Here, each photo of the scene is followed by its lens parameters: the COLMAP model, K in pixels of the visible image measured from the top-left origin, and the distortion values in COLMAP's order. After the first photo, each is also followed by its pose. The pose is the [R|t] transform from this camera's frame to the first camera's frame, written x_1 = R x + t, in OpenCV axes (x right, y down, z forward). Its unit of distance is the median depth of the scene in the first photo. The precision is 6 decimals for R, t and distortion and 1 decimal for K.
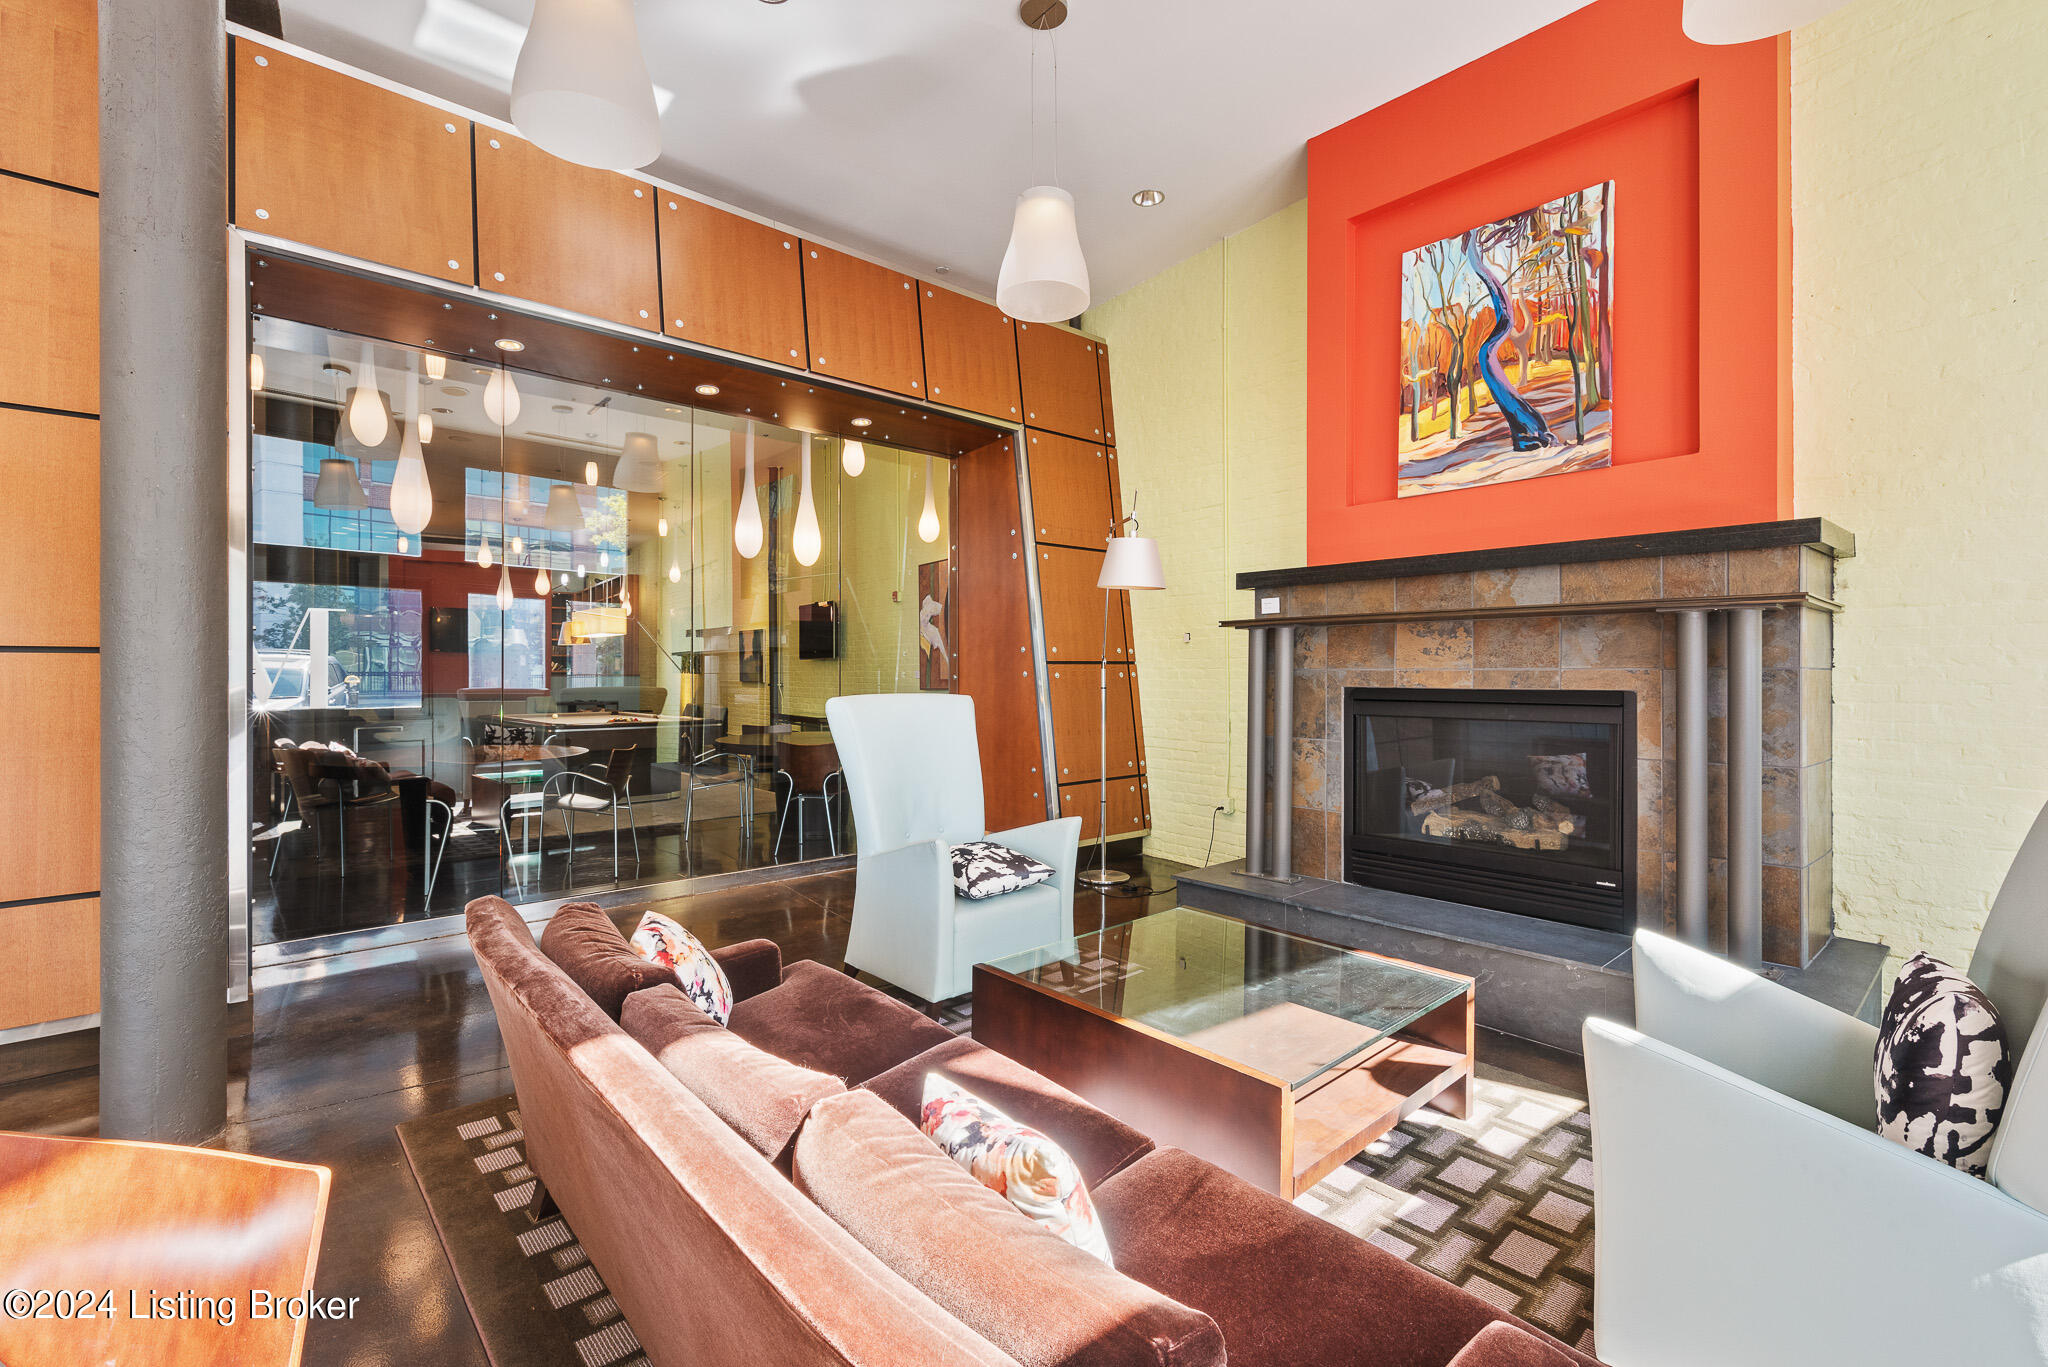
lens RADIAL K [[892.4, 0, 1019.8], [0, 892.4, 678.6], [0, 0, 1]] dist [0.001963, -0.001329]
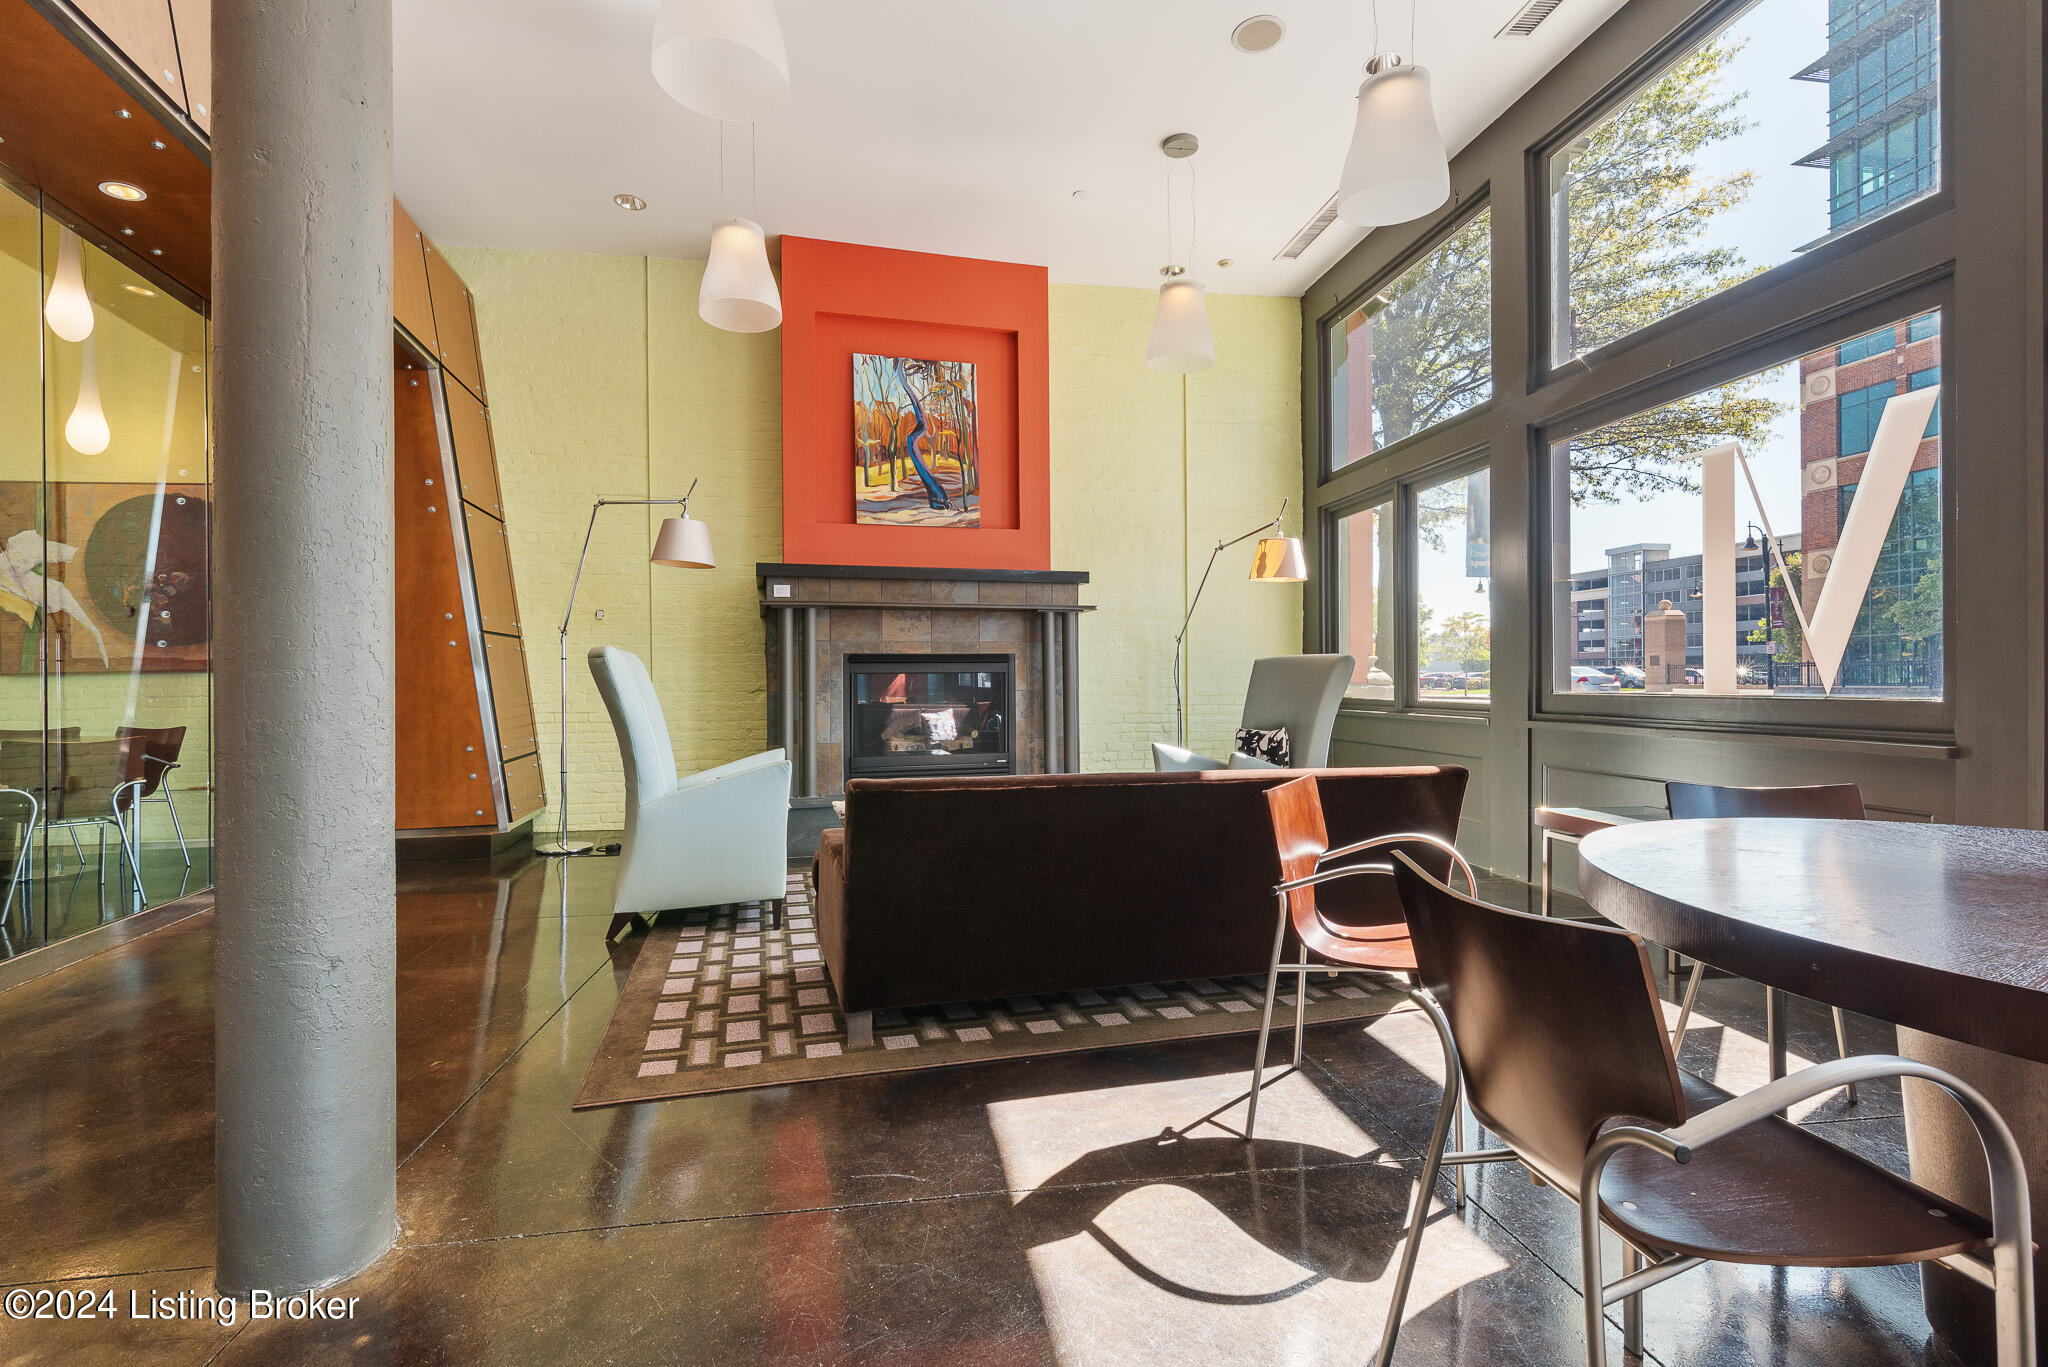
lens RADIAL K [[892.4, 0, 1011.7], [0, 892.4, 681.3], [0, 0, 1]] dist [0.001963, -0.001329]
pose [[0.459593, -0.003151, 0.888124, -0.790883], [0.011702, 0.999928, -0.002508, 0.061966], [-0.888052, 0.011545, 0.459597, 0.131811]]
